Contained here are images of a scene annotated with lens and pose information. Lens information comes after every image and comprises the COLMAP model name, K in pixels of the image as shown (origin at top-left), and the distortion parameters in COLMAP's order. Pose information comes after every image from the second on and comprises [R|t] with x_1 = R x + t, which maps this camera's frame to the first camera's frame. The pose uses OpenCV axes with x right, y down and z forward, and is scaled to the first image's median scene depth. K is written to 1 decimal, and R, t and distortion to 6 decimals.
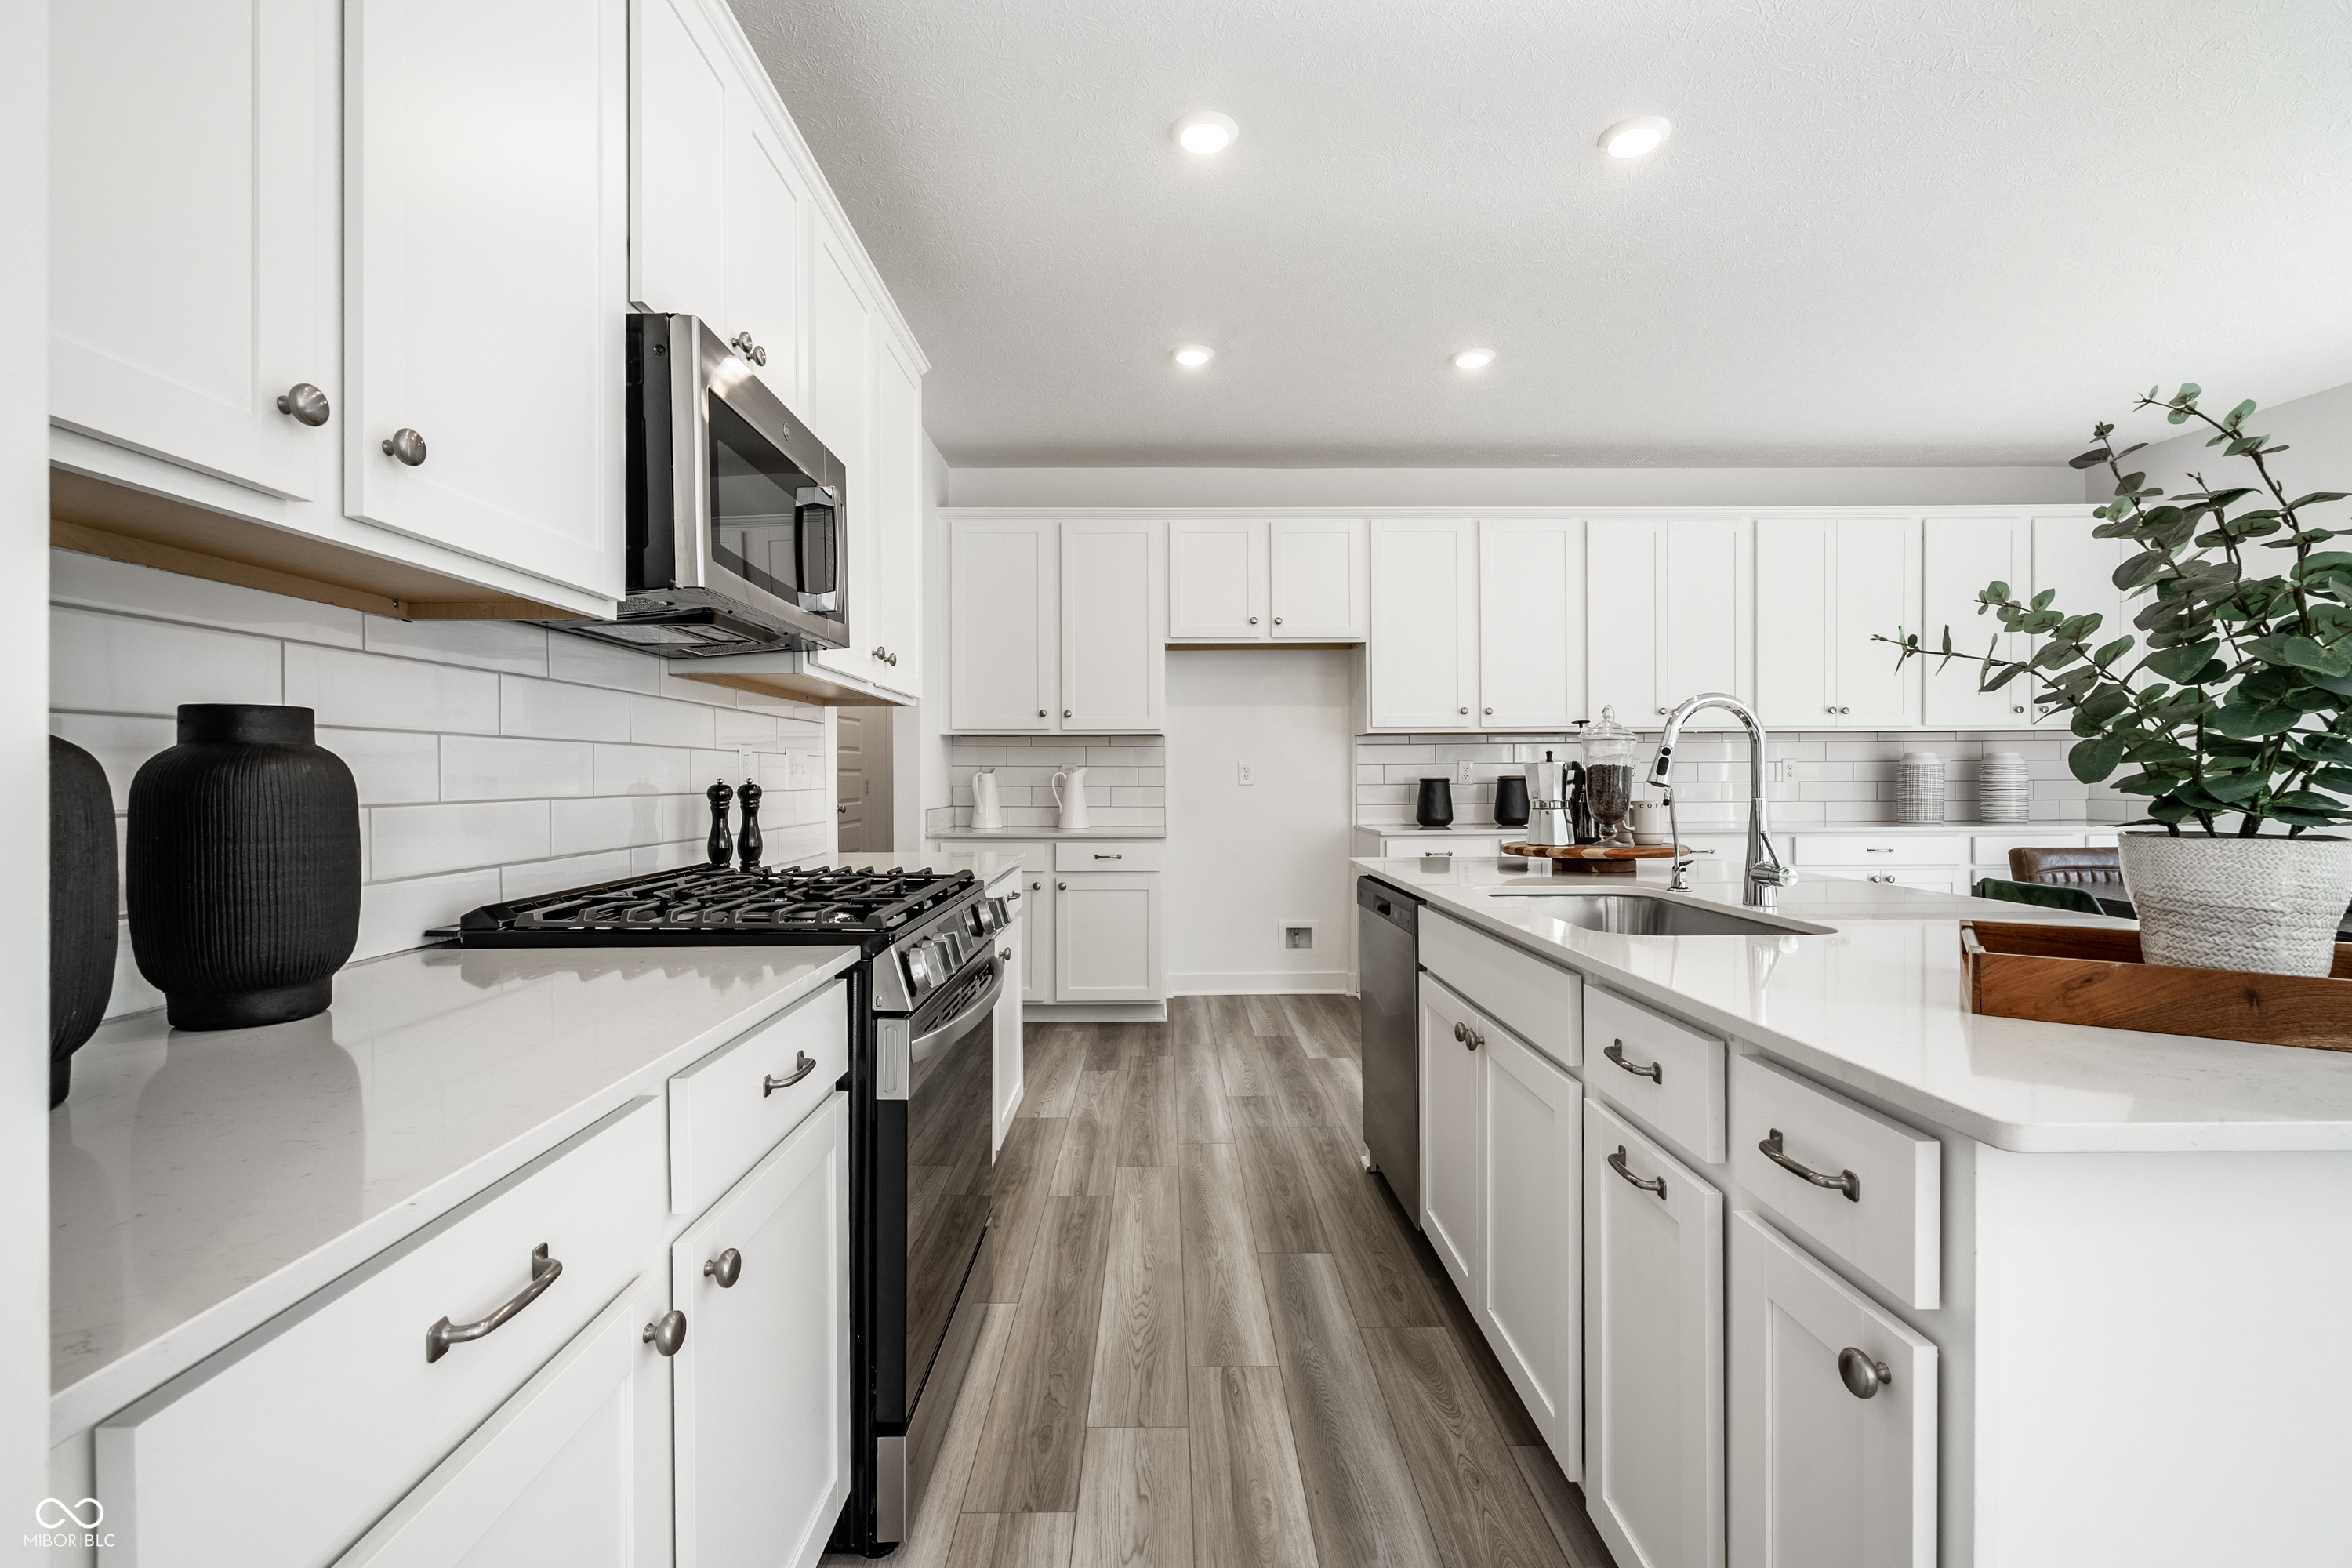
lens RADIAL K [[1041.0, 0, 1176.0], [0, 1041.0, 784.0], [0, 0, 1]] dist [-0.000302, -0.000026]
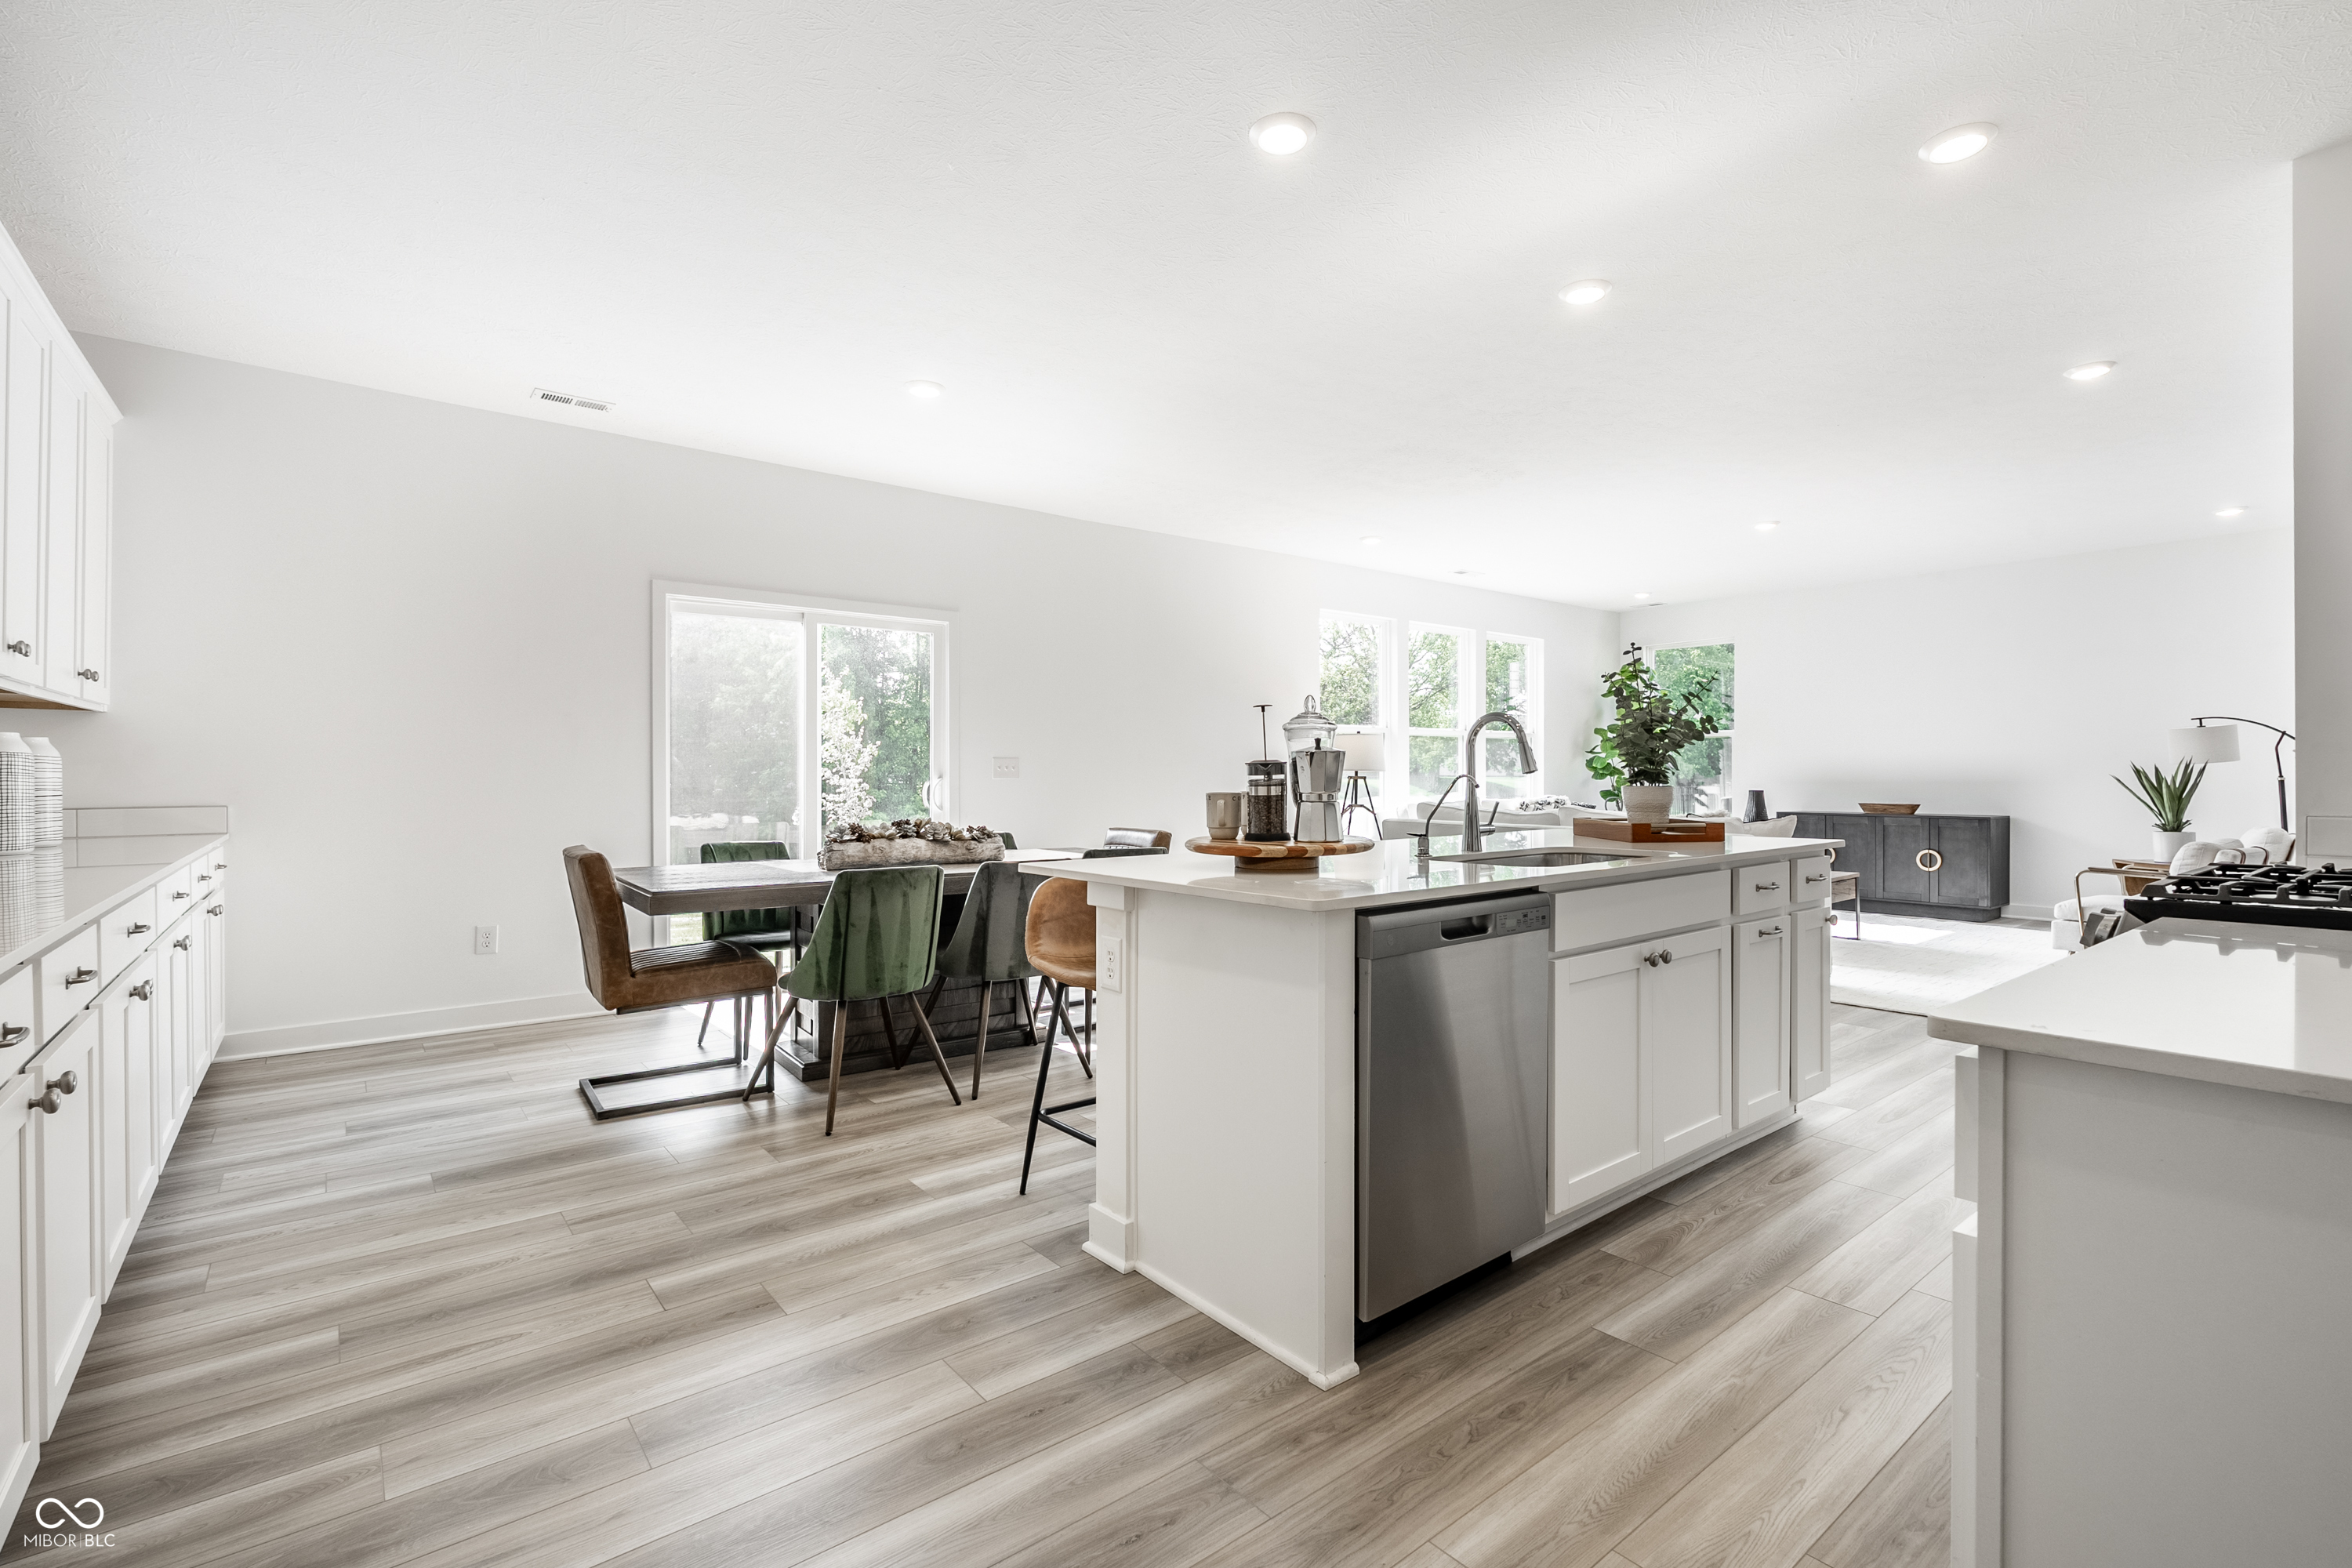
lens RADIAL K [[1064.1, 0, 1219.1], [0, 1064.1, 781.8], [0, 0, 1]] dist [0.001760, 0.000874]
pose [[-0.631895, -0.003581, 0.775046, -0.382403], [0.005552, 0.999943, 0.009147, -0.000860], [-0.775034, 0.010083, -0.631839, 2.075195]]
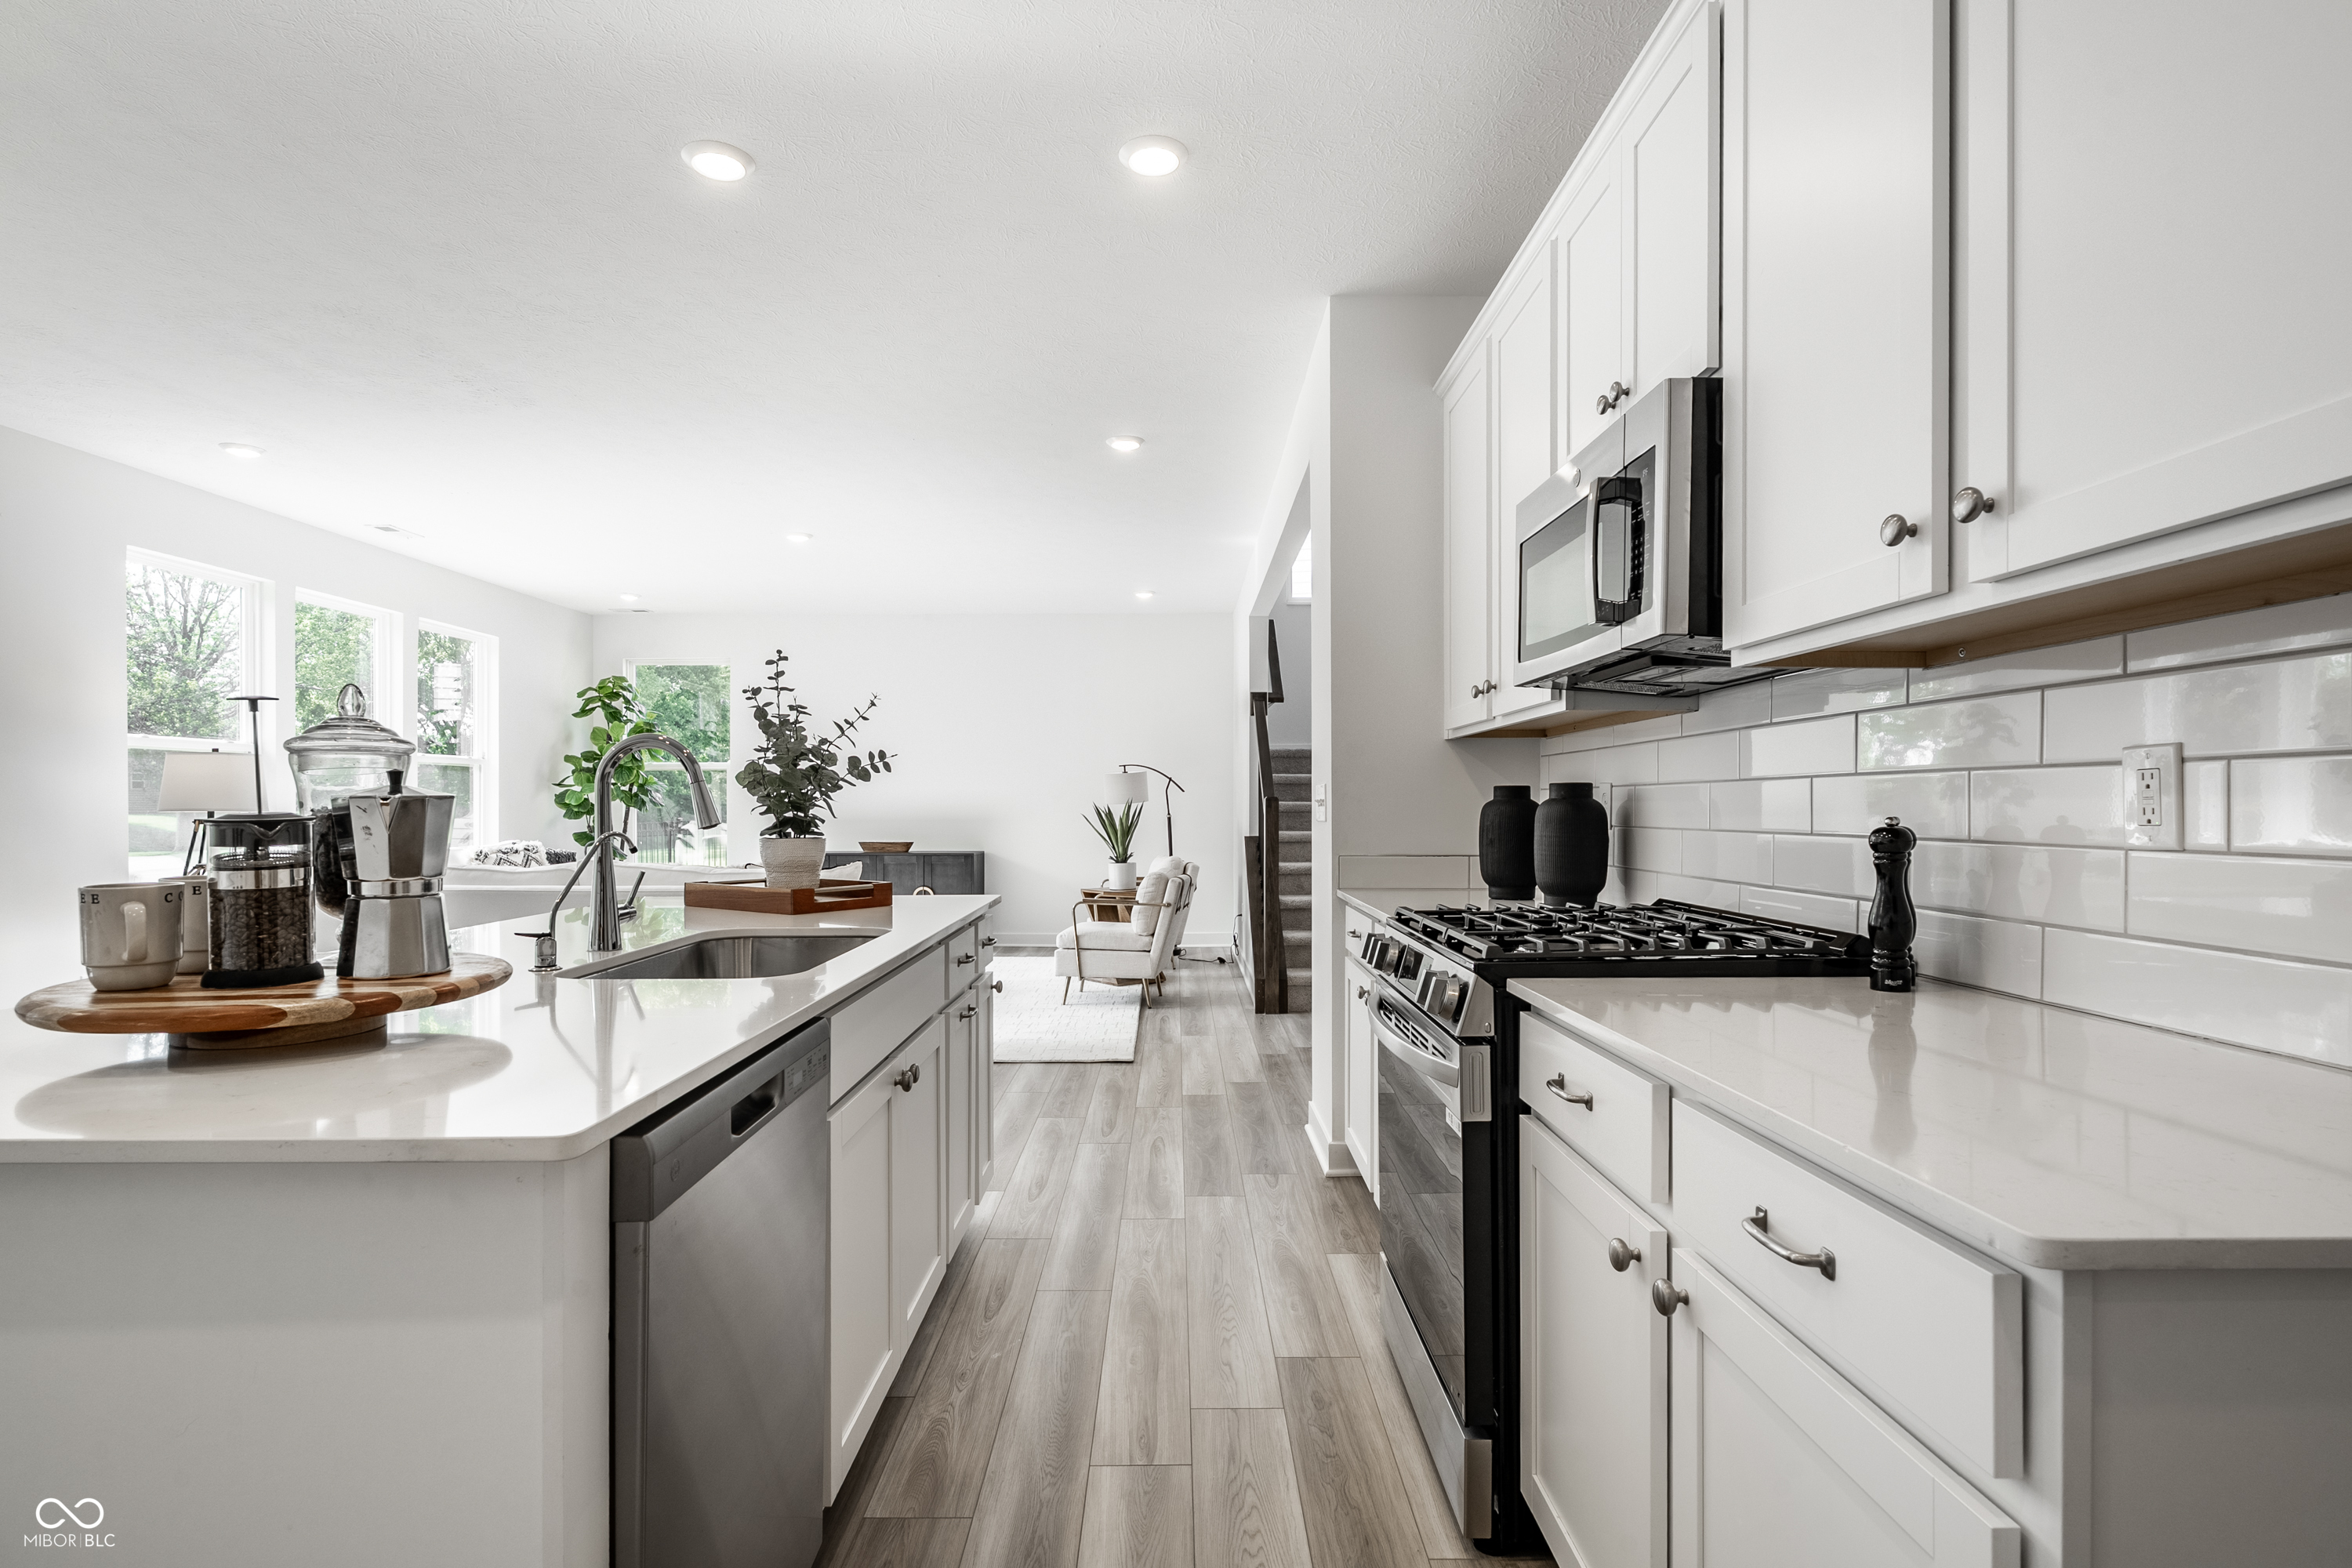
lens RADIAL K [[1158.0, 0, 1177.0], [0, 1158.0, 812.8], [0, 0, 1]] dist [-0.005906, -0.000343]
pose [[-0.999949, 0.001863, 0.009933, 0.011651], [0.001967, 0.999944, 0.010444, -0.019962], [-0.009913, 0.010463, -0.999896, 1.889491]]
